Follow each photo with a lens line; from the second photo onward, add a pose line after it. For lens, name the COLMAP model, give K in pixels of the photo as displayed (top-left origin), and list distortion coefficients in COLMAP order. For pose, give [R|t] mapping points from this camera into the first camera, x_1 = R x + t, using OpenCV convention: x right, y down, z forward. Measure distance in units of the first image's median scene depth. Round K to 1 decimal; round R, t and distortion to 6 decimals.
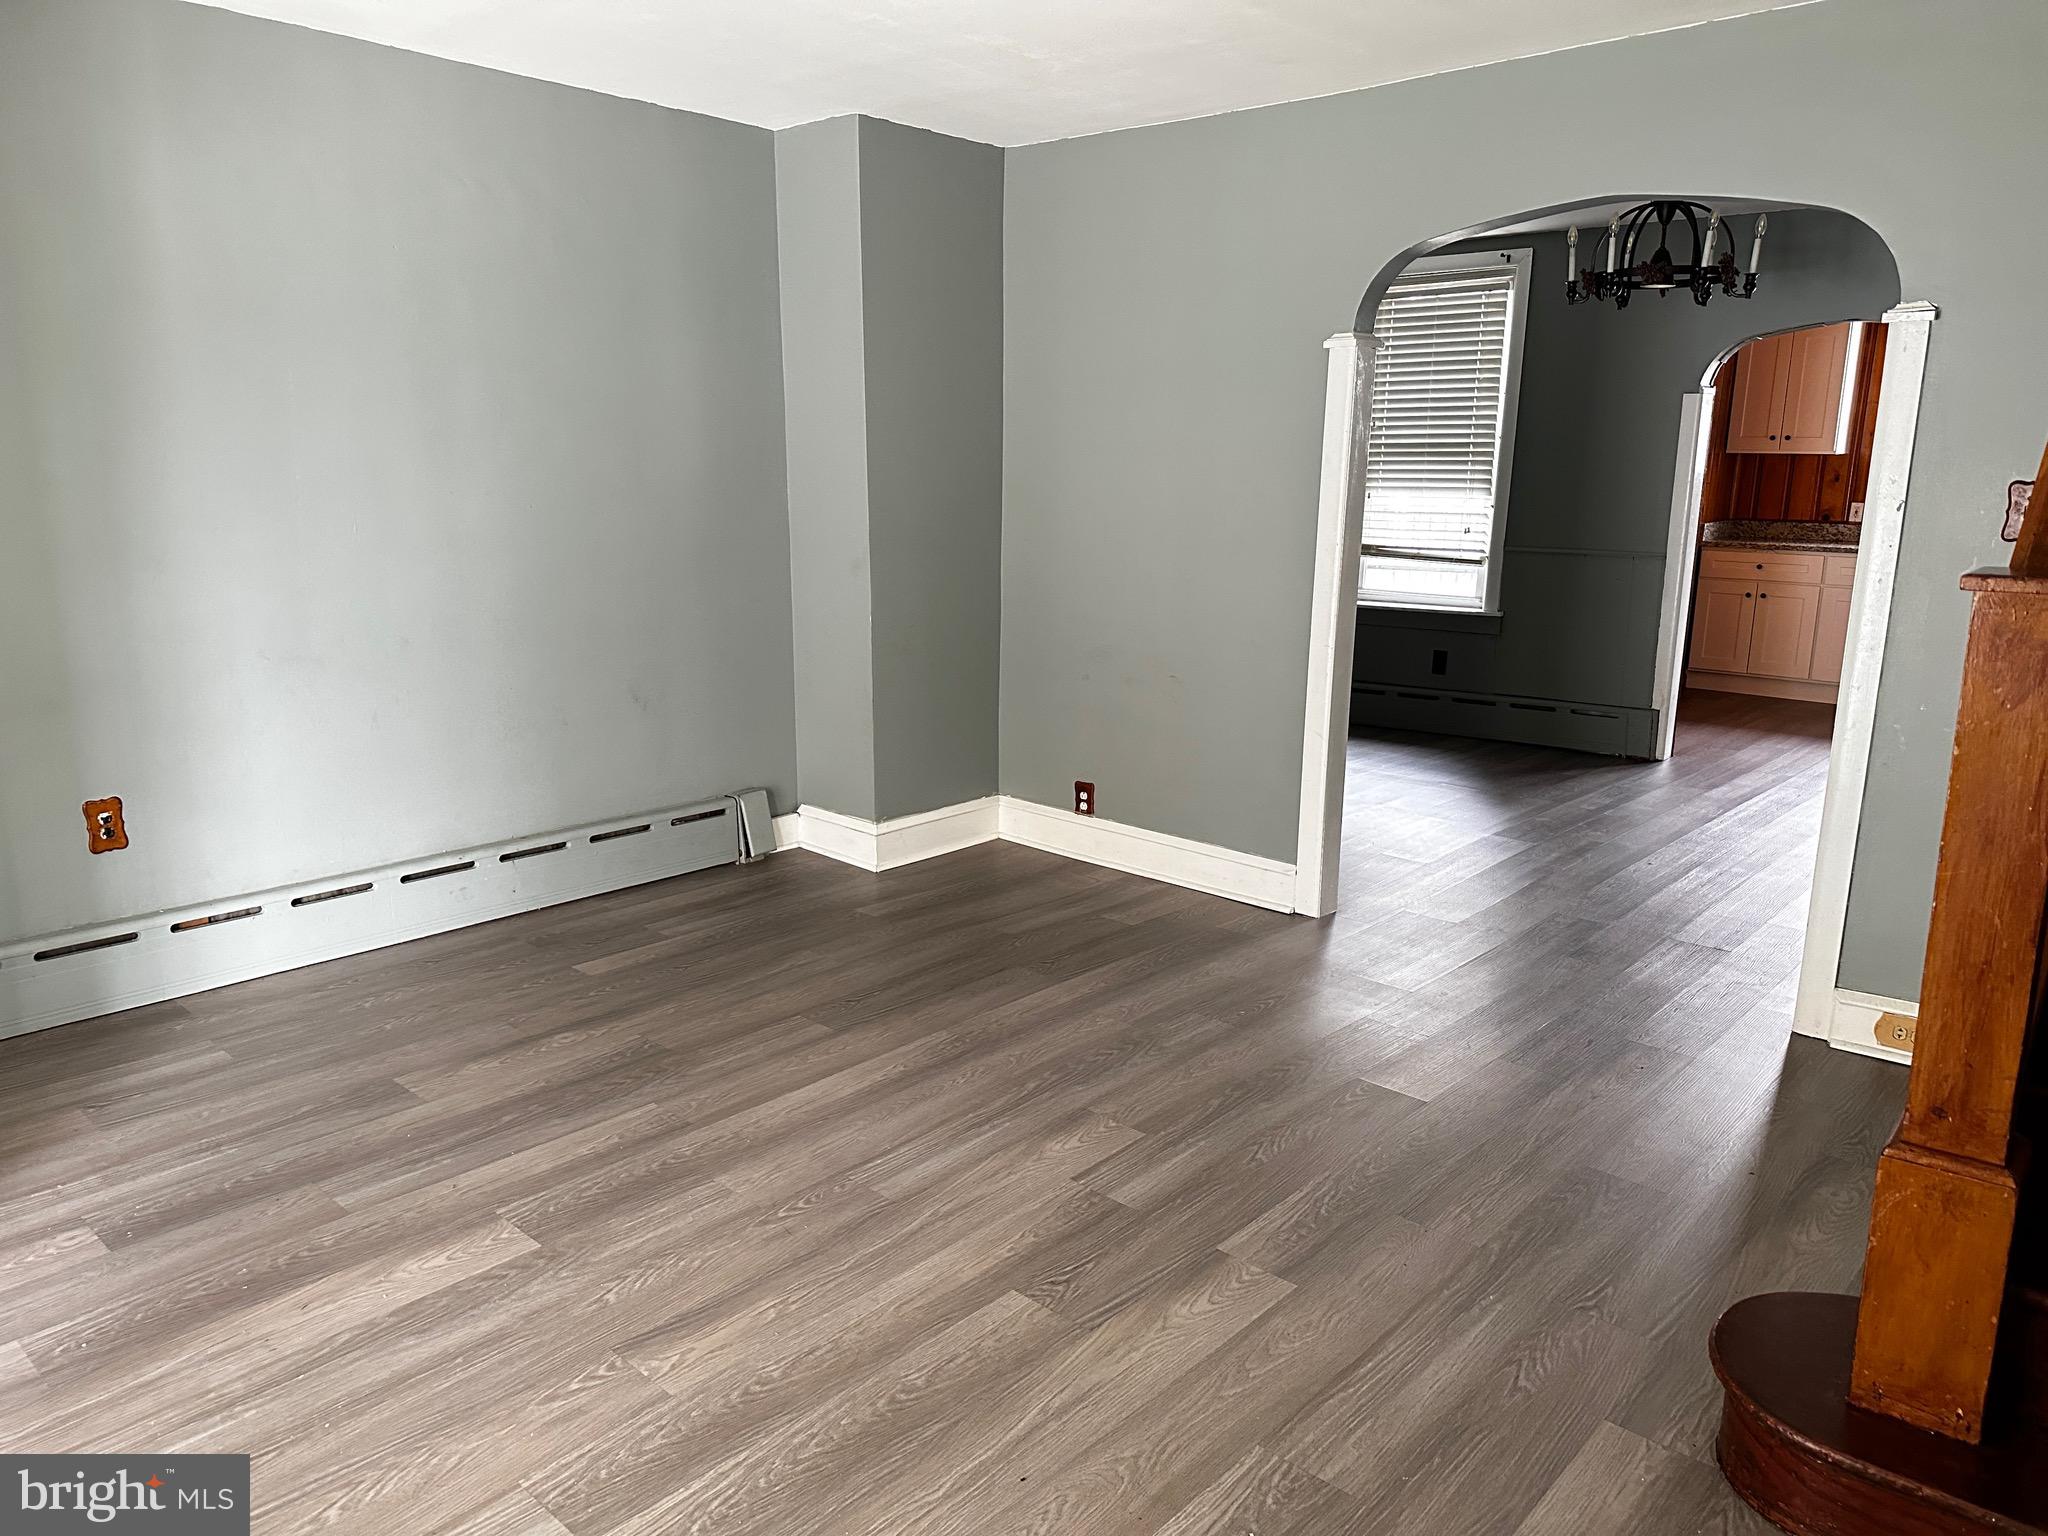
lens RADIAL K [[1393.2, 0, 1024.0], [0, 1393.2, 768.0], [0, 0, 1]] dist [0.008892, 0.001859]
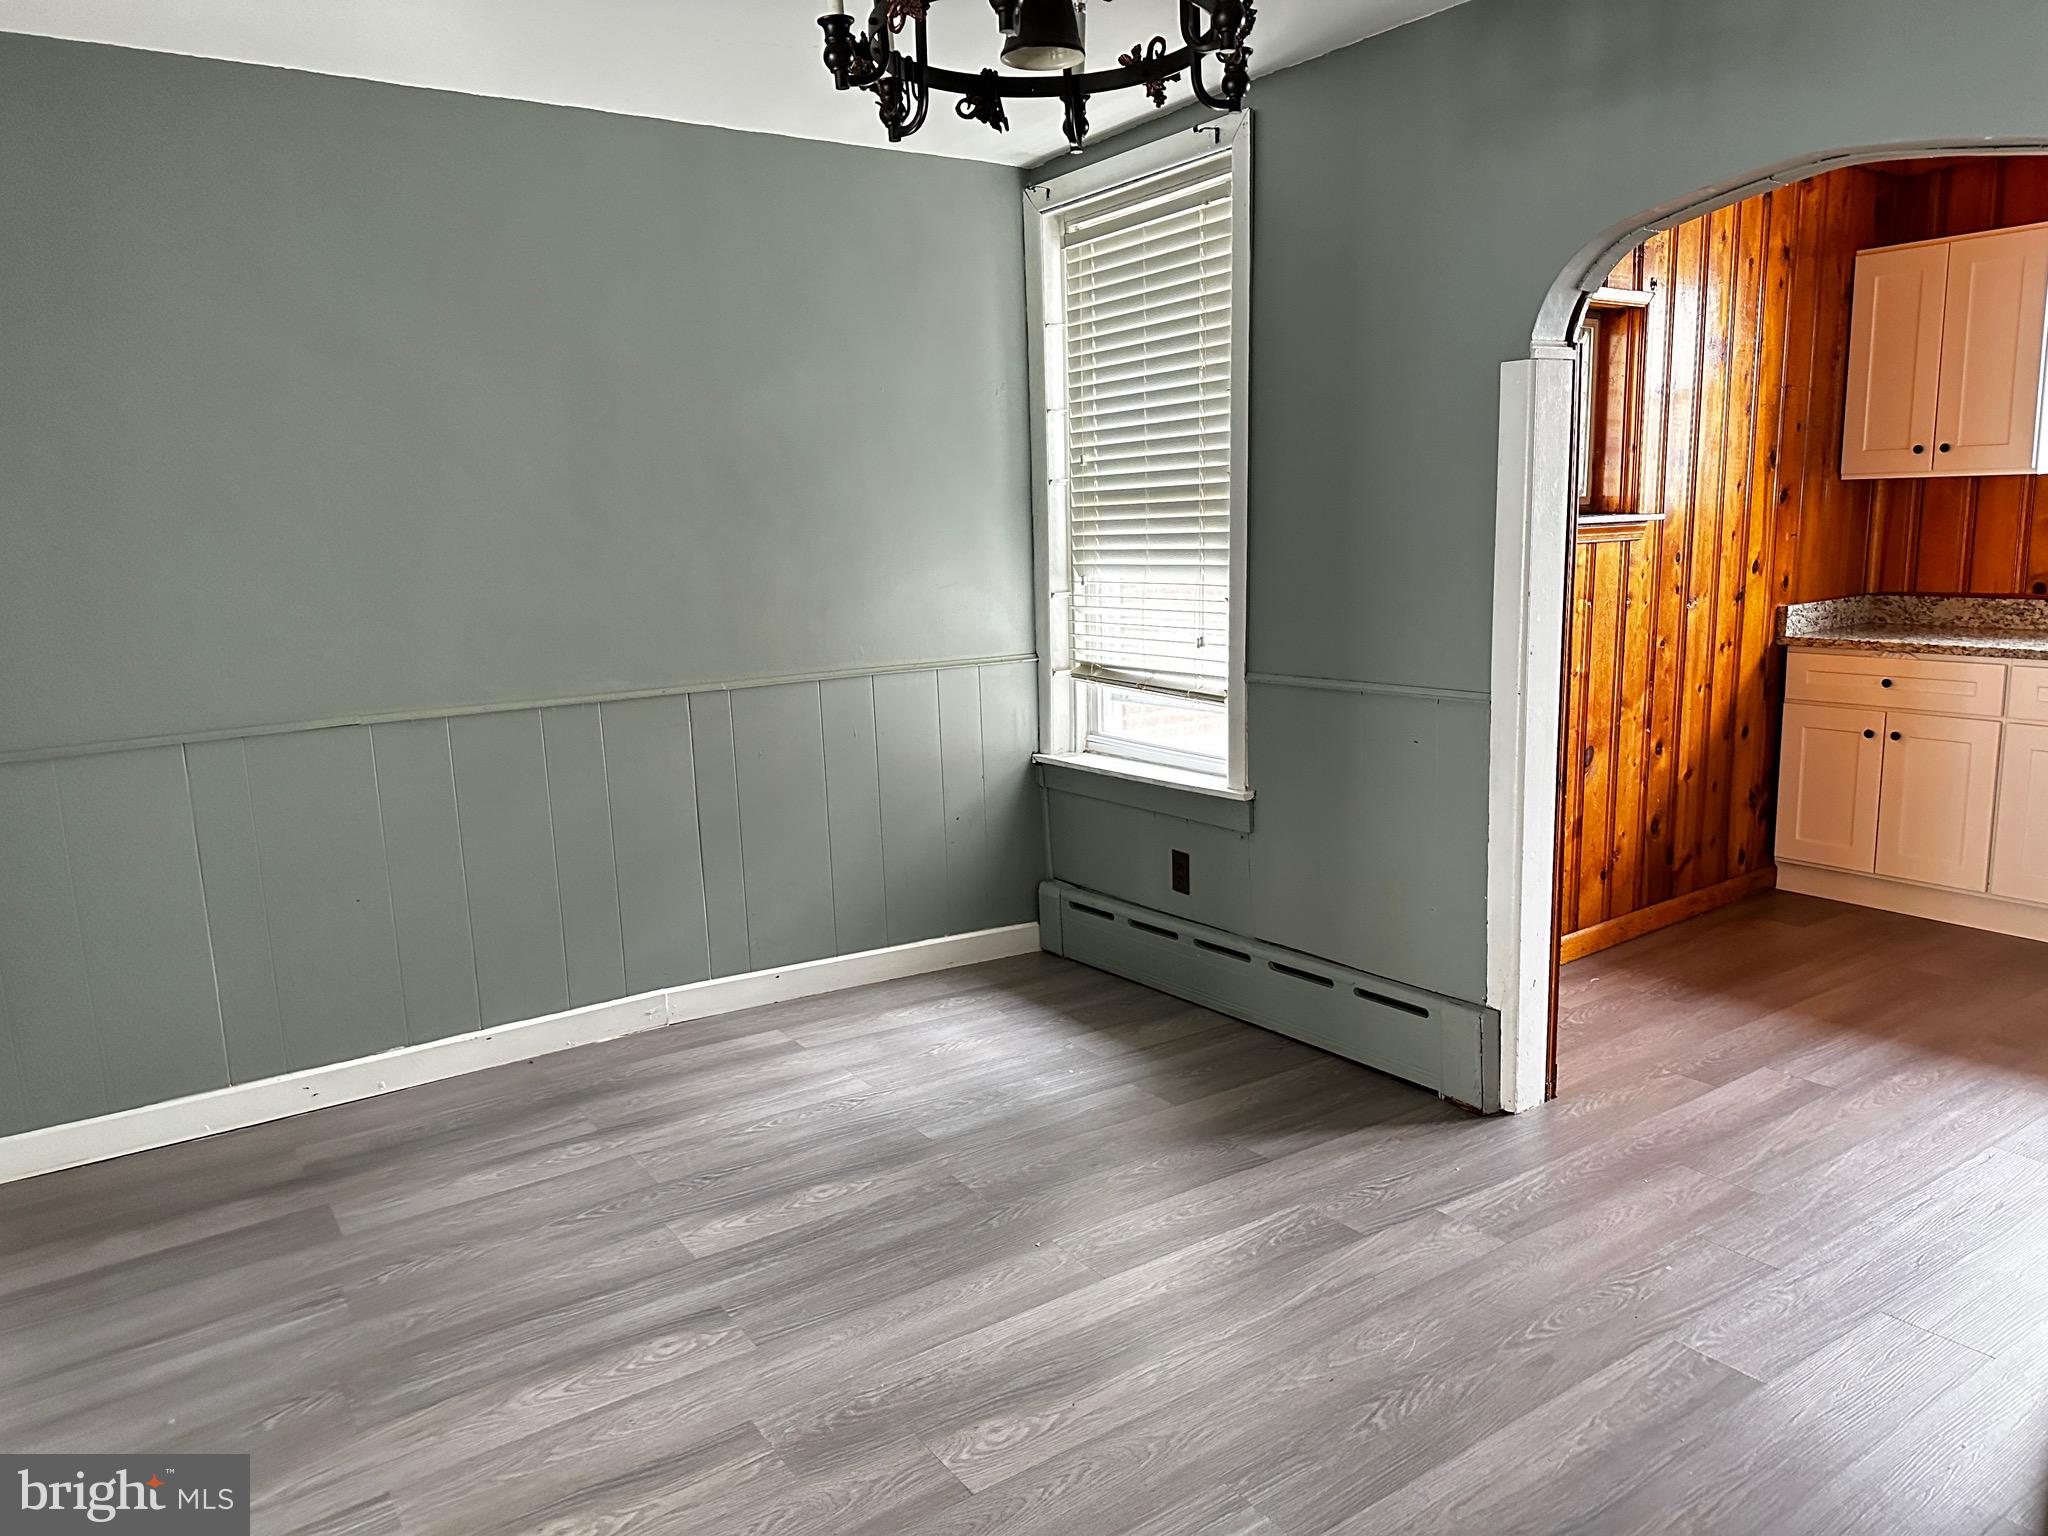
lens RADIAL K [[1414.5, 0, 1024.0], [0, 1414.5, 768.0], [0, 0, 1]] dist [0.090000, -0.077289]
pose [[0.976425, 0.003454, -0.215832, 0.351101], [-0.013645, 0.998860, -0.045746, -0.088503], [0.215428, 0.047613, 0.975358, 0.414457]]
